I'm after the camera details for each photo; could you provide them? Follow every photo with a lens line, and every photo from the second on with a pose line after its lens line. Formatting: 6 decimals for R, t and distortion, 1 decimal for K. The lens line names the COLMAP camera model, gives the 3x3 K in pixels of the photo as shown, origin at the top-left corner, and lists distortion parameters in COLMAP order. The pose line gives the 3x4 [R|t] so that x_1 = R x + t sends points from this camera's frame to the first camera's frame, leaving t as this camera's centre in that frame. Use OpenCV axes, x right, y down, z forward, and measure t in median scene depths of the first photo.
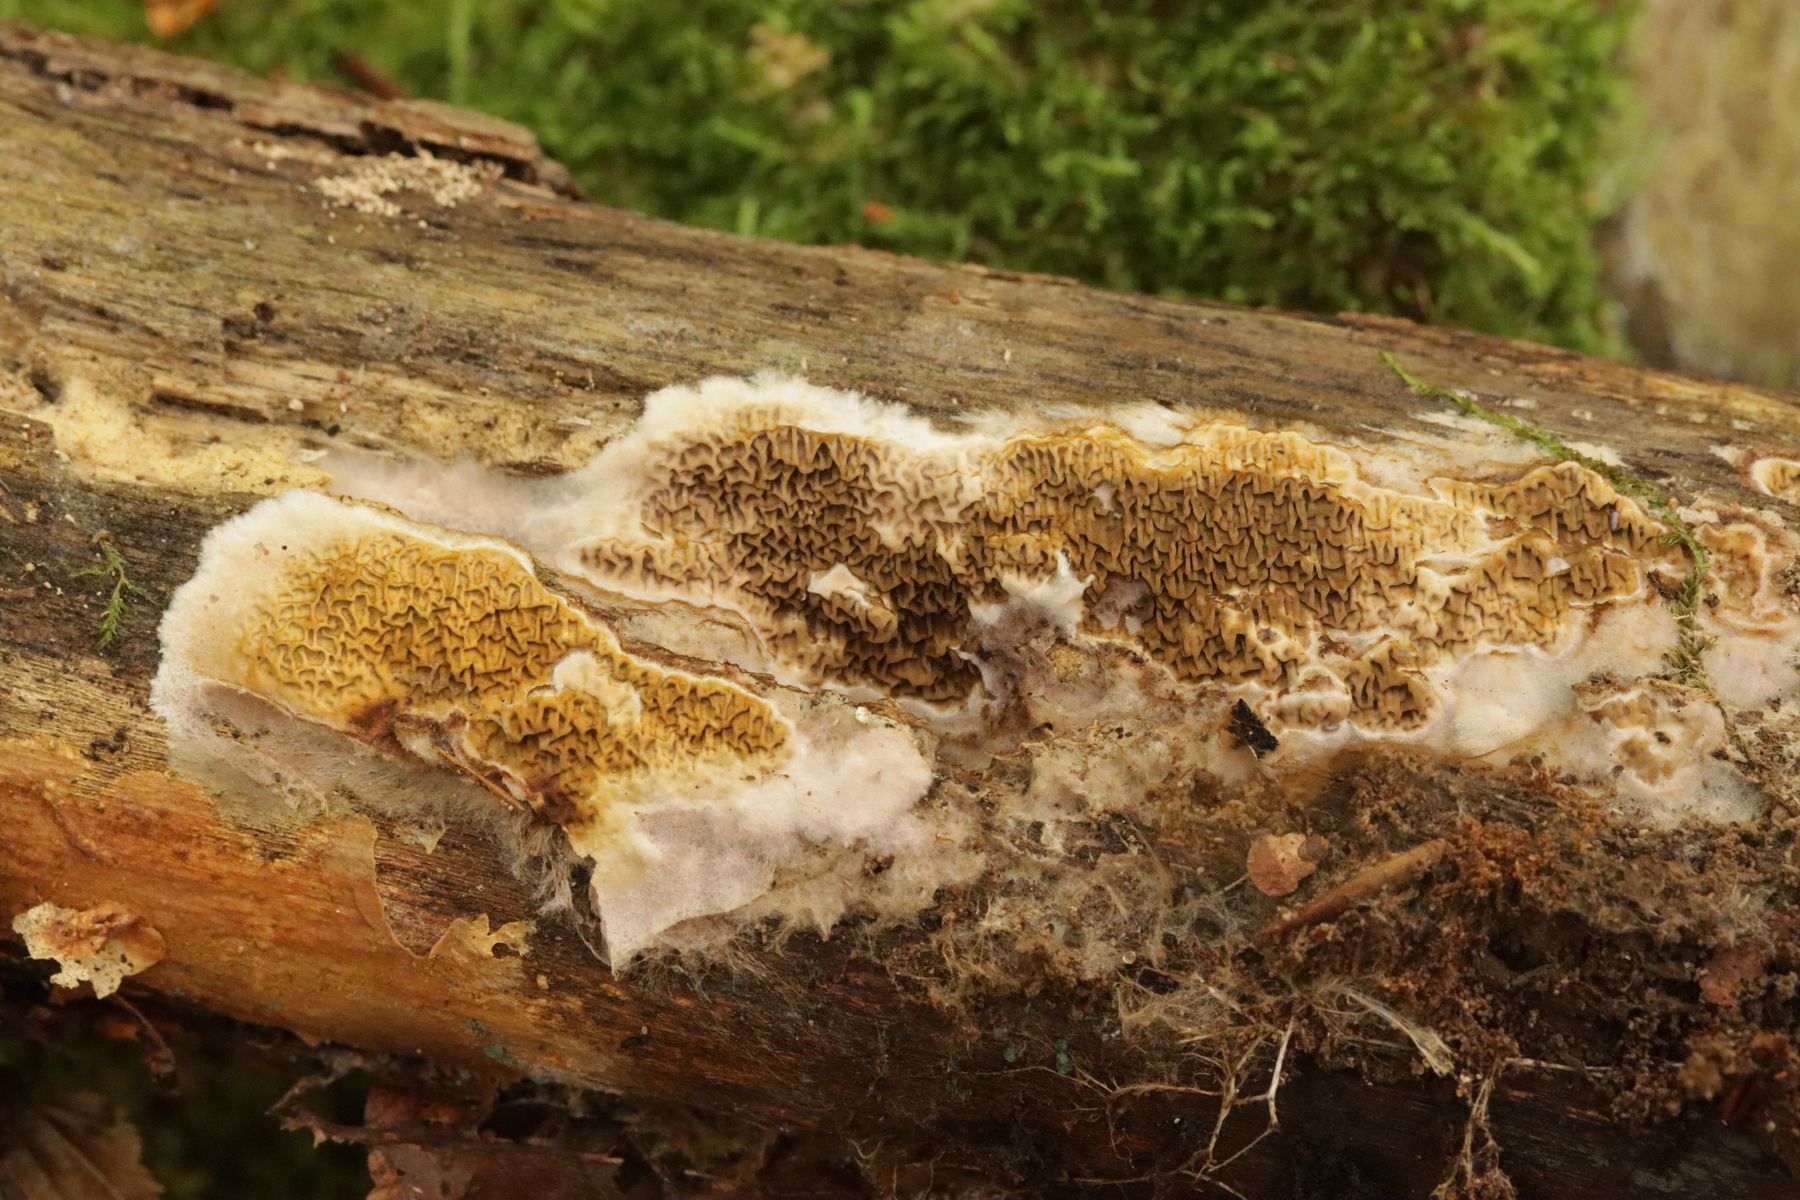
lens RADIAL K [[5213.7, 0, 900.0], [0, 5213.7, 600.0], [0, 0, 1]] dist [-0.053526, 0.459048]
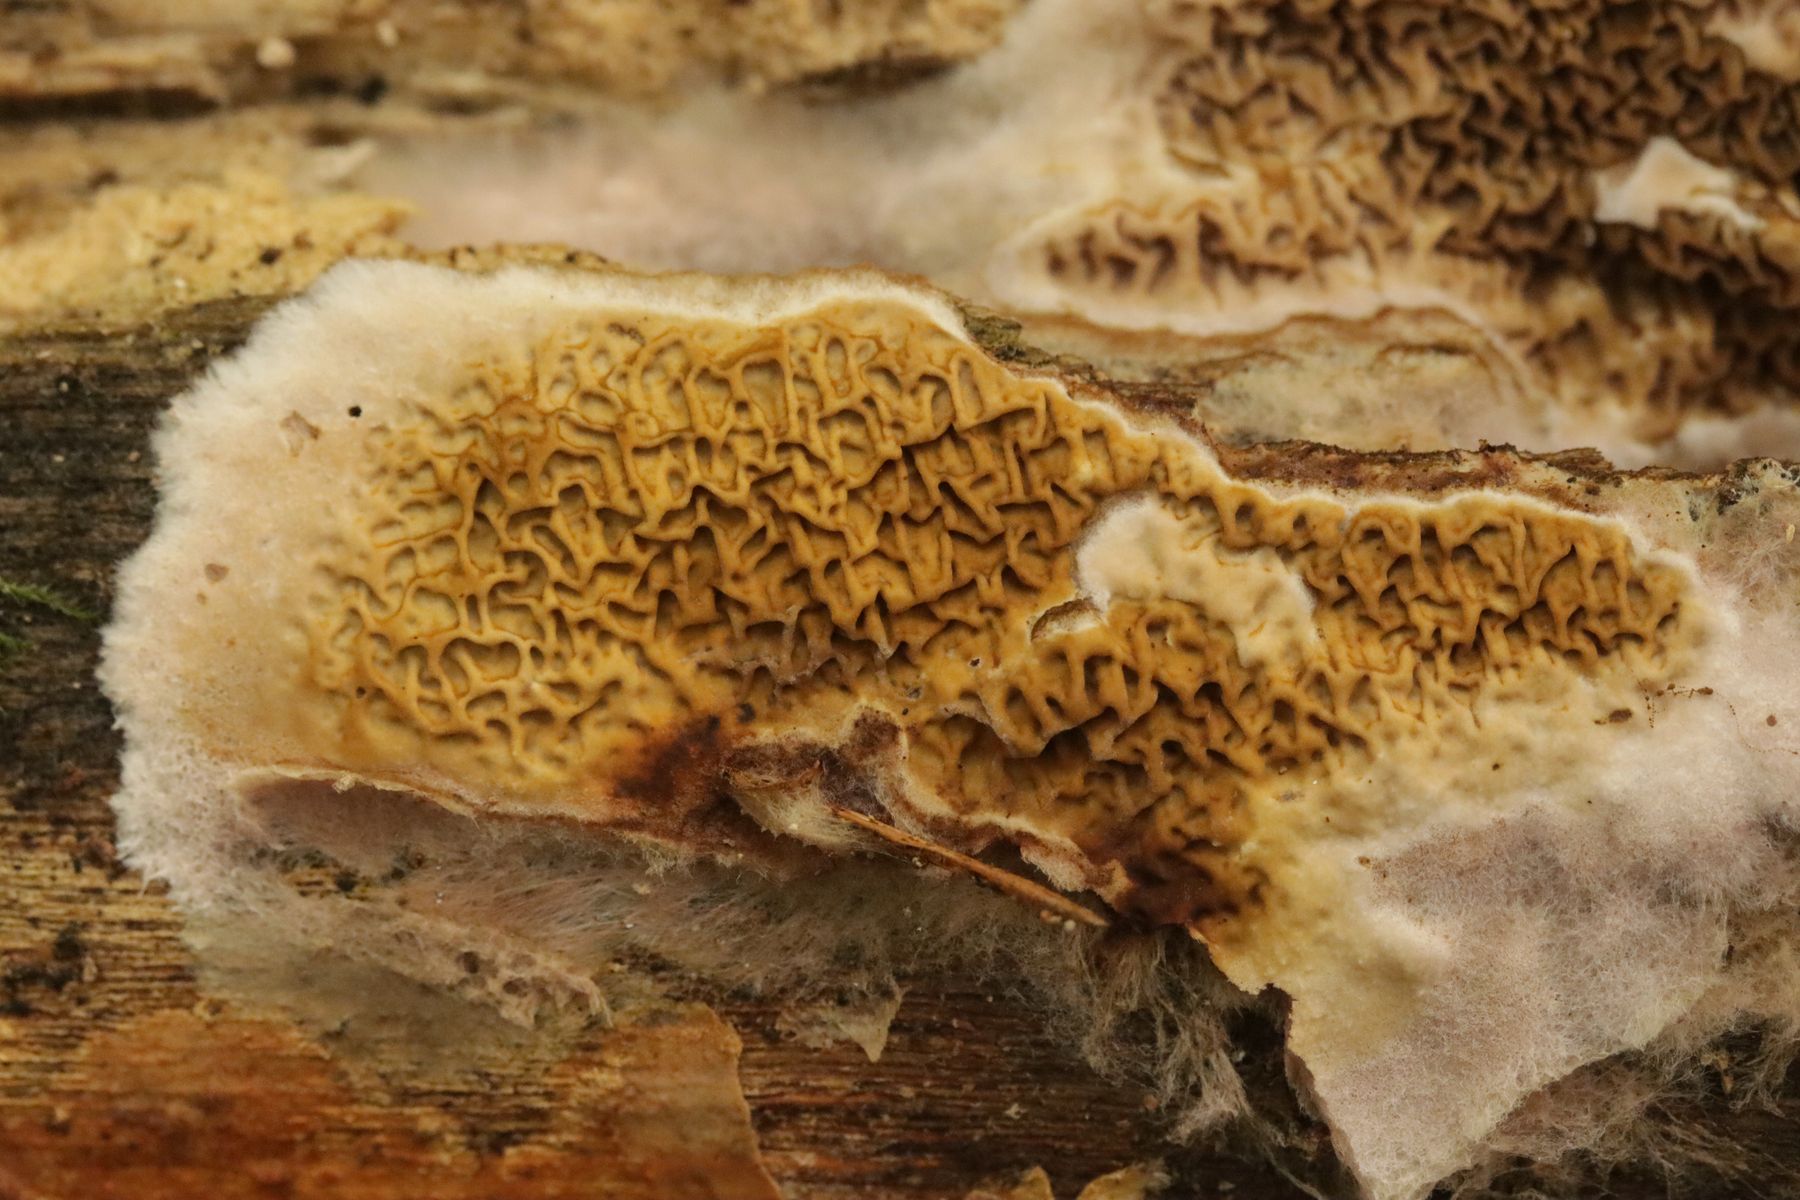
lens RADIAL K [[7194.9, 0, 900.0], [0, 7194.9, 600.0], [0, 0, 1]] dist [0.002947, 1.152061]
pose [[0.974252, -0.225050, 0.013600, -0.087885], [0.222737, 0.970077, 0.096640, -0.040821], [-0.034942, -0.091123, 0.995226, 0.438027]]
